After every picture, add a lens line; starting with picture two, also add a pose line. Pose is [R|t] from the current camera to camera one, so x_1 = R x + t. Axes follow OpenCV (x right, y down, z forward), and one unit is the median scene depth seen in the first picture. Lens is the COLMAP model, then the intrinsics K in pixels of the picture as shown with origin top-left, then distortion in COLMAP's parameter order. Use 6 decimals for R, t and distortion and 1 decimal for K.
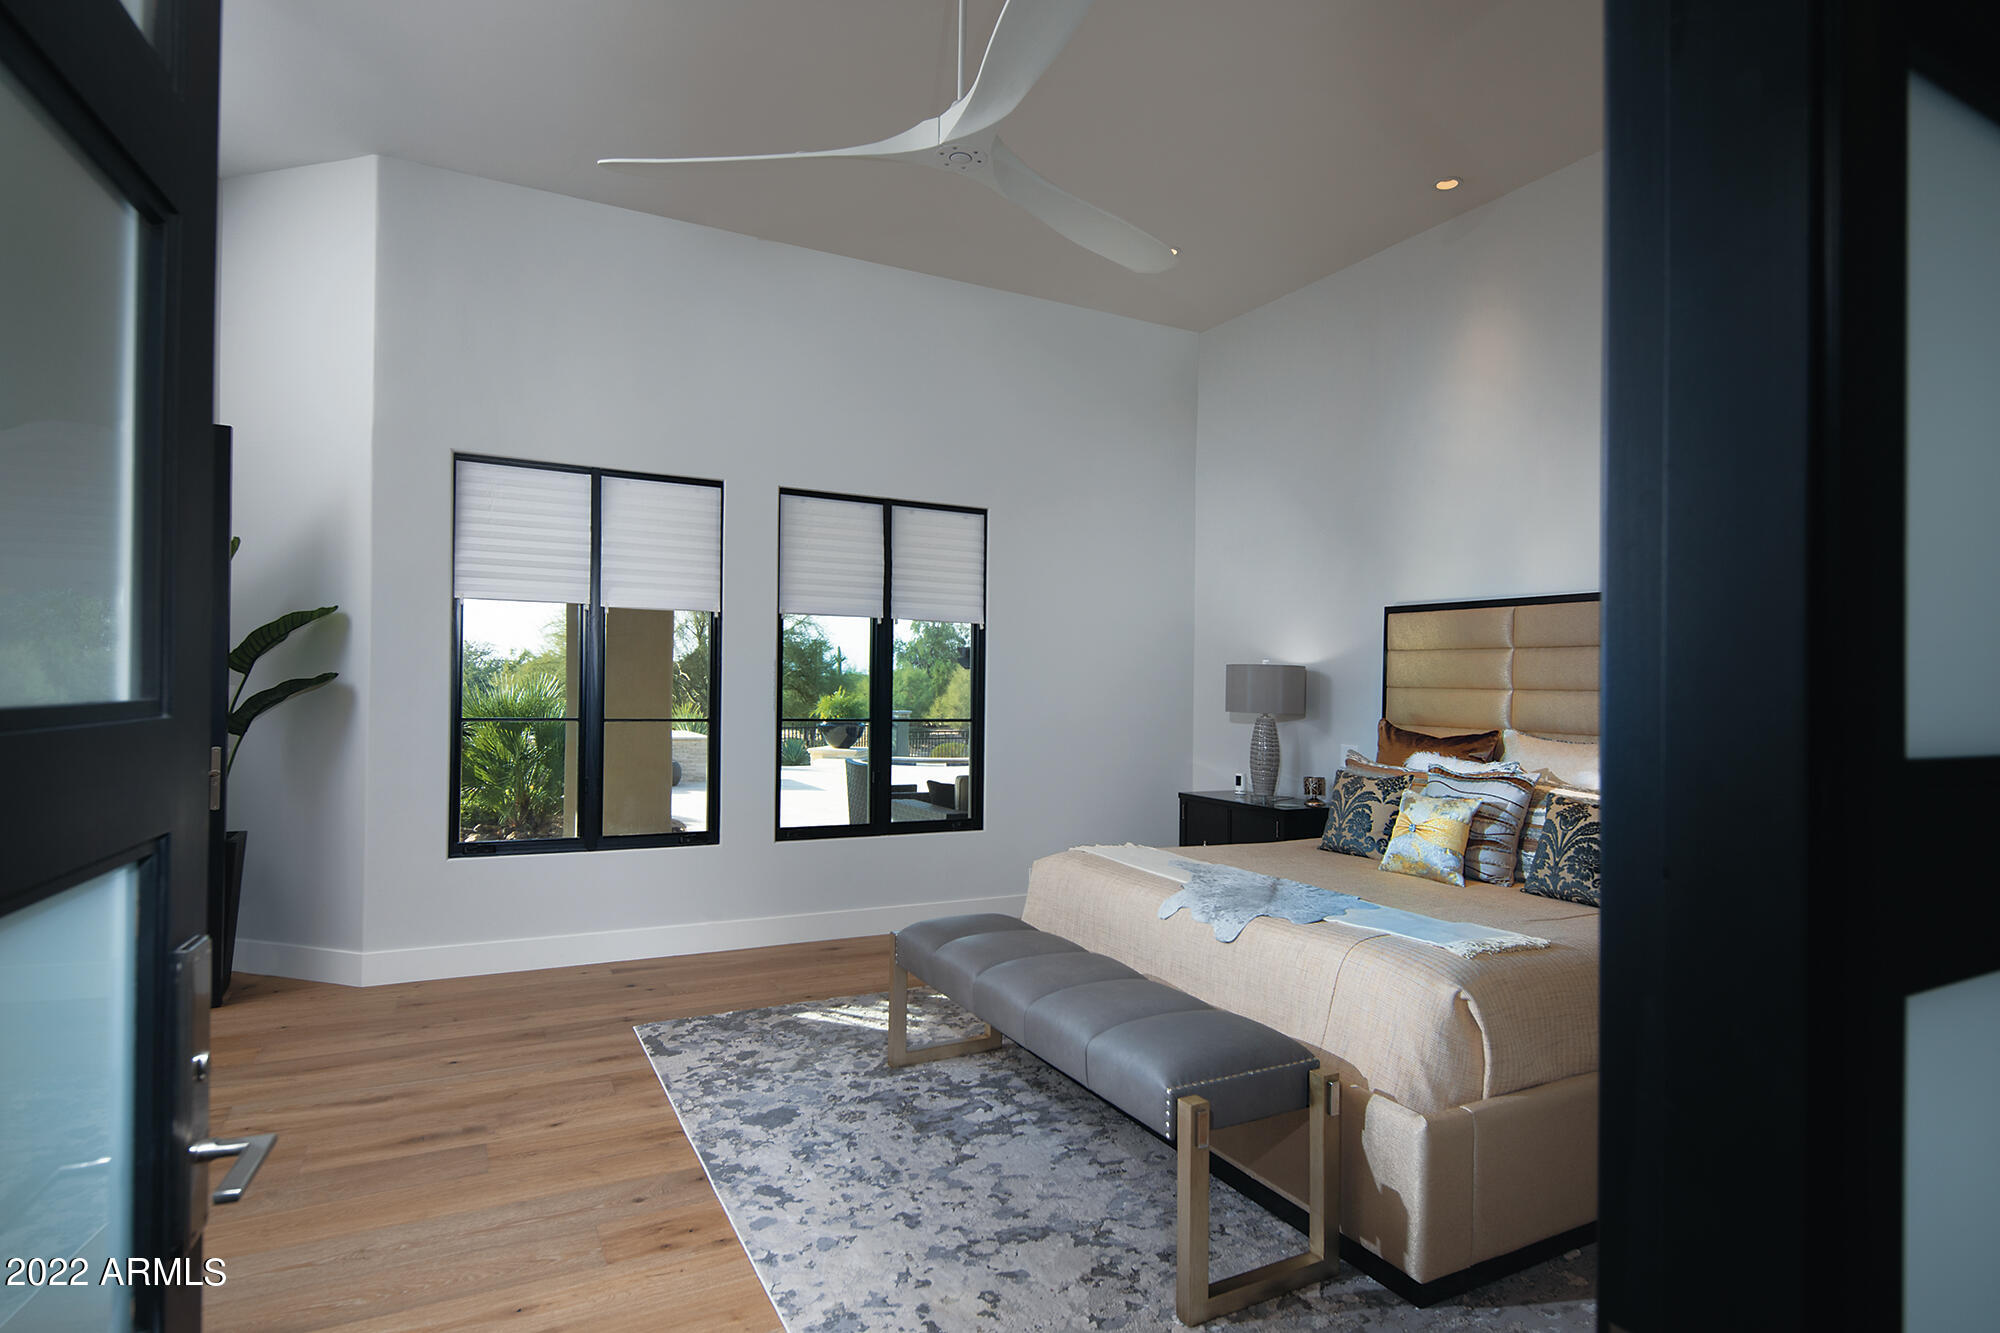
lens RADIAL K [[1052.3, 0, 999.9], [0, 1052.3, 647.9], [0, 0, 1]] dist [0.001035, -0.001622]
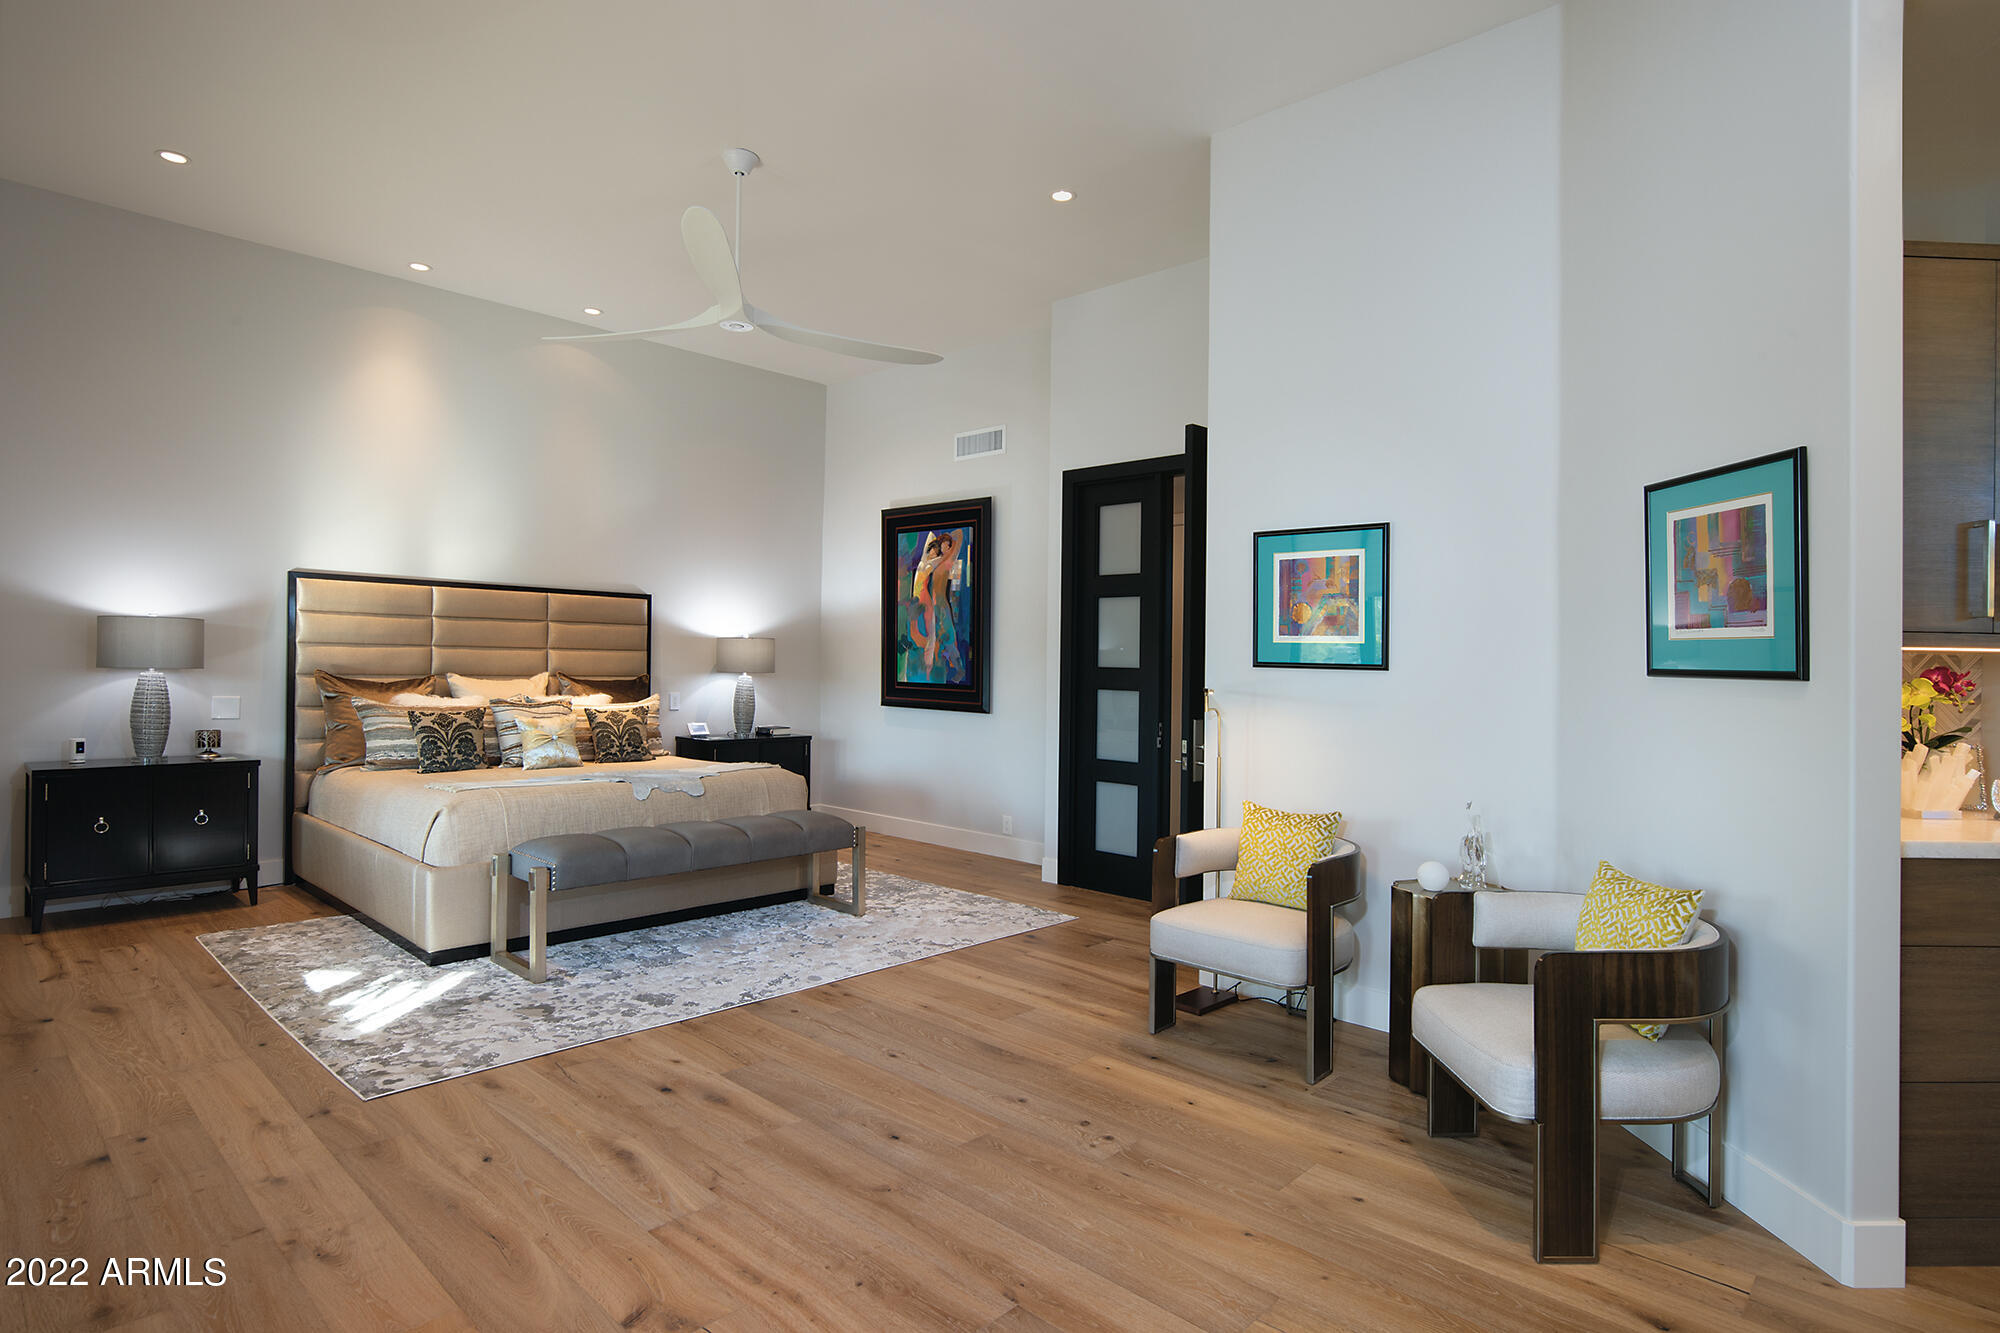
lens RADIAL K [[1052.3, 0, 999.9], [0, 1052.3, 647.9], [0, 0, 1]] dist [0.001035, -0.001622]
pose [[-0.326367, -0.012083, 0.945166, -1.333368], [-0.057865, 0.998298, -0.007219, 0.010220], [-0.943470, -0.057048, -0.326510, 0.908740]]
